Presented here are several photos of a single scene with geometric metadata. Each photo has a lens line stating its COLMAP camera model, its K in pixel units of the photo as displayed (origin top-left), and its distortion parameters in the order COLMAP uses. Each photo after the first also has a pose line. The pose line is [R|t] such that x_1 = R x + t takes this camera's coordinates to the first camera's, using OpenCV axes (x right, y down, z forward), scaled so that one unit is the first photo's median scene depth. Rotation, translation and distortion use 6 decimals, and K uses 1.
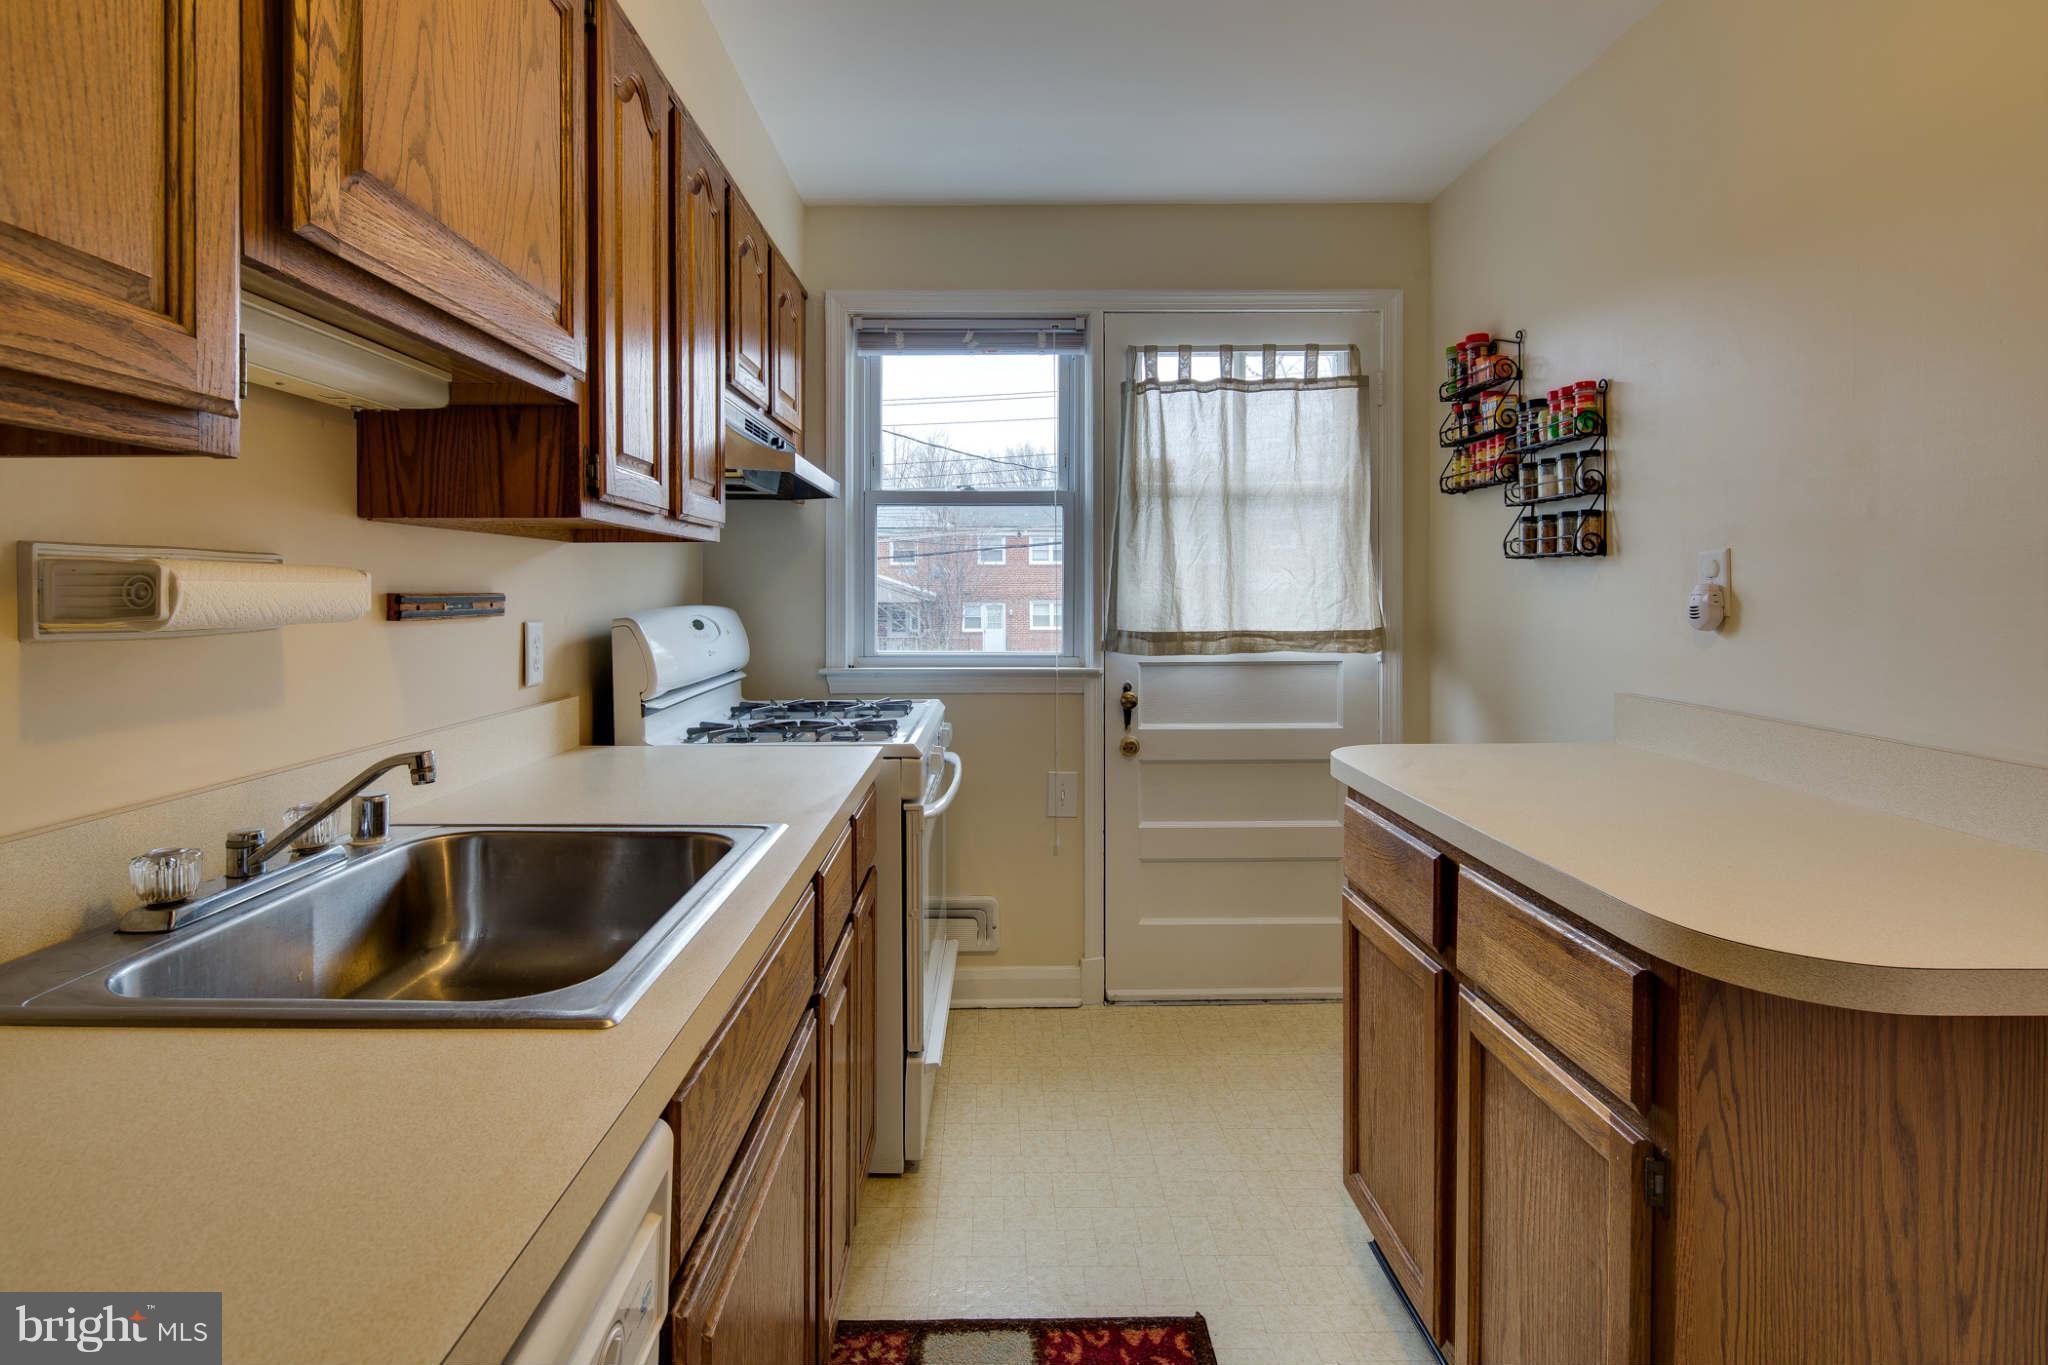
lens RADIAL K [[1011.4, 0, 1016.3], [0, 1011.4, 599.6], [0, 0, 1]] dist [-0.000599, -0.000774]
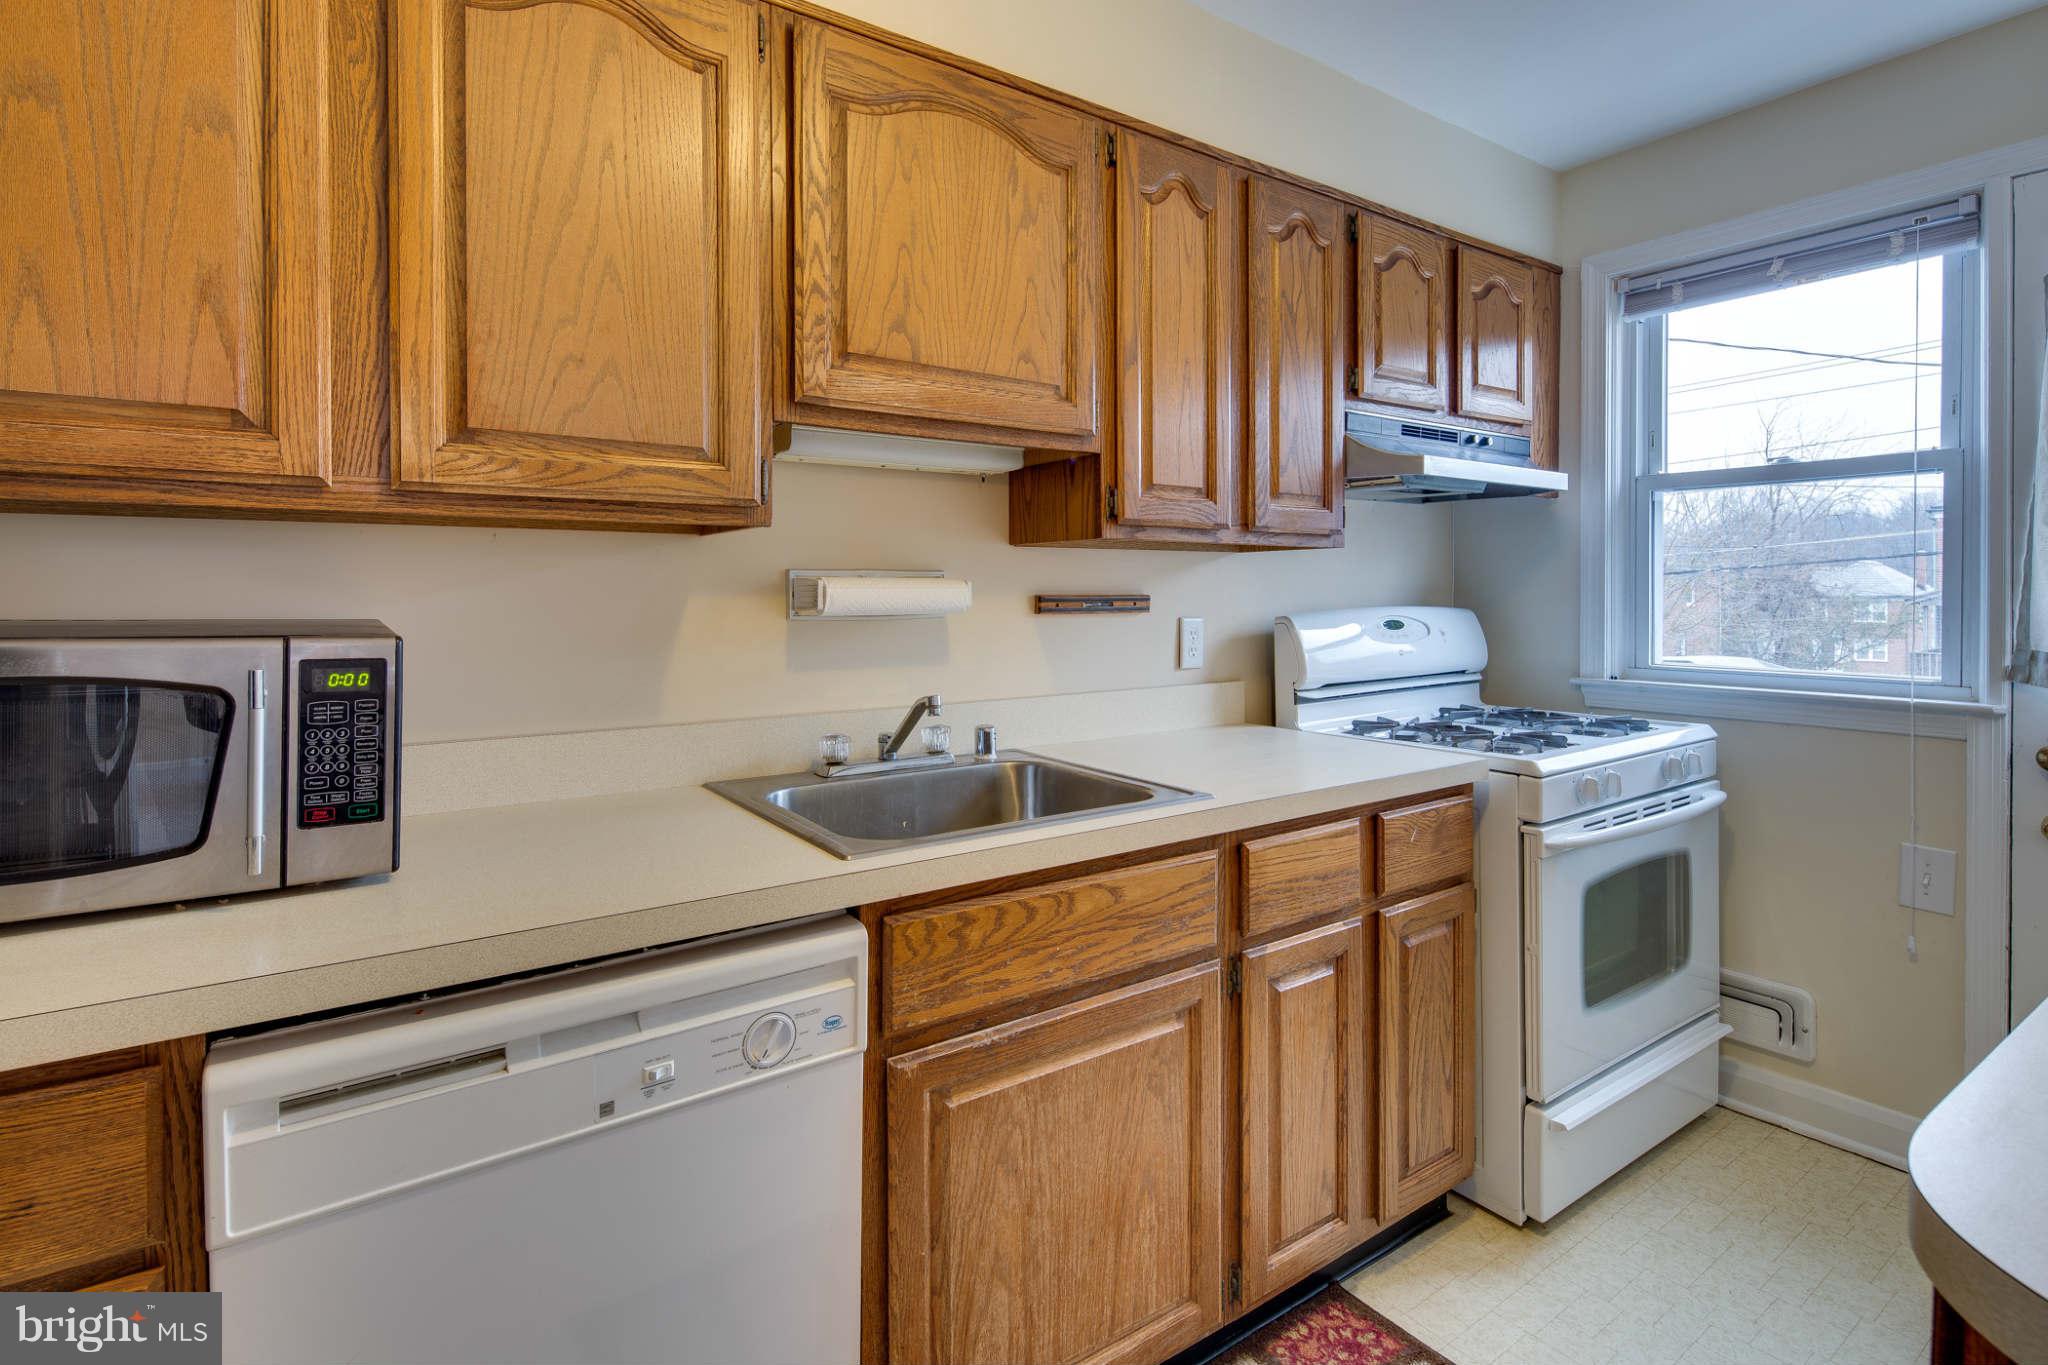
lens RADIAL K [[1011.4, 0, 1016.3], [0, 1011.4, 599.6], [0, 0, 1]] dist [-0.000599, -0.000774]
pose [[0.560686, 0.005832, -0.828008, 0.389625], [-0.005500, 0.999979, 0.003319, -0.002917], [0.828010, 0.002693, 0.560707, 0.107873]]
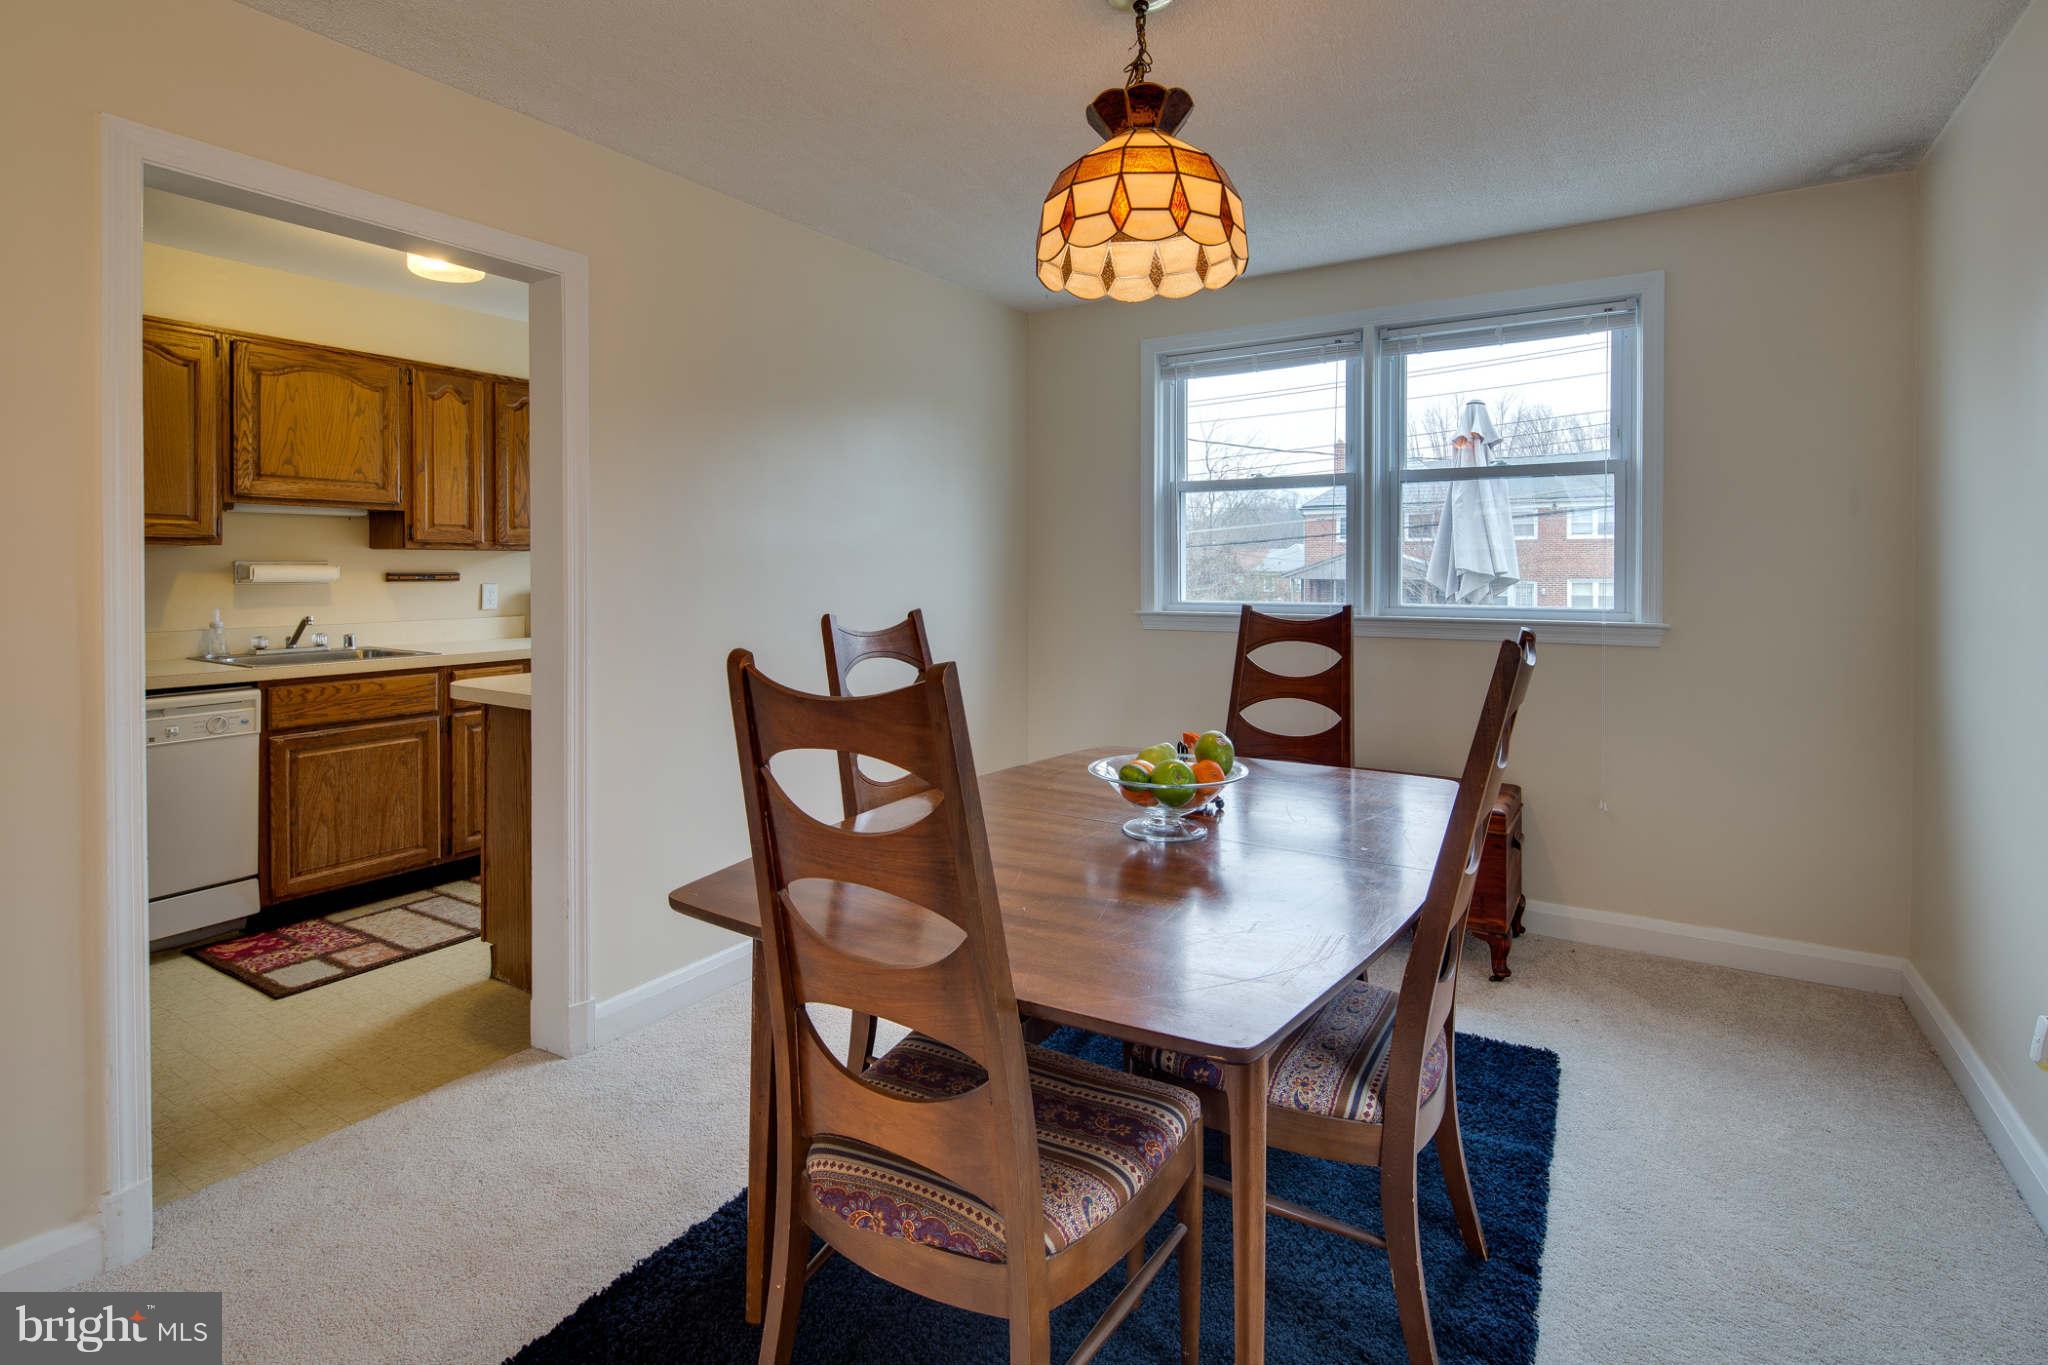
lens RADIAL K [[1000.7, 0, 1032.2], [0, 1000.7, 577.1], [0, 0, 1]] dist [-0.002427, -0.000940]
pose [[0.847576, 0.010397, -0.530573, 1.761680], [-0.009889, 0.999944, 0.003797, -0.016096], [0.530583, 0.002029, 0.847631, -0.340911]]
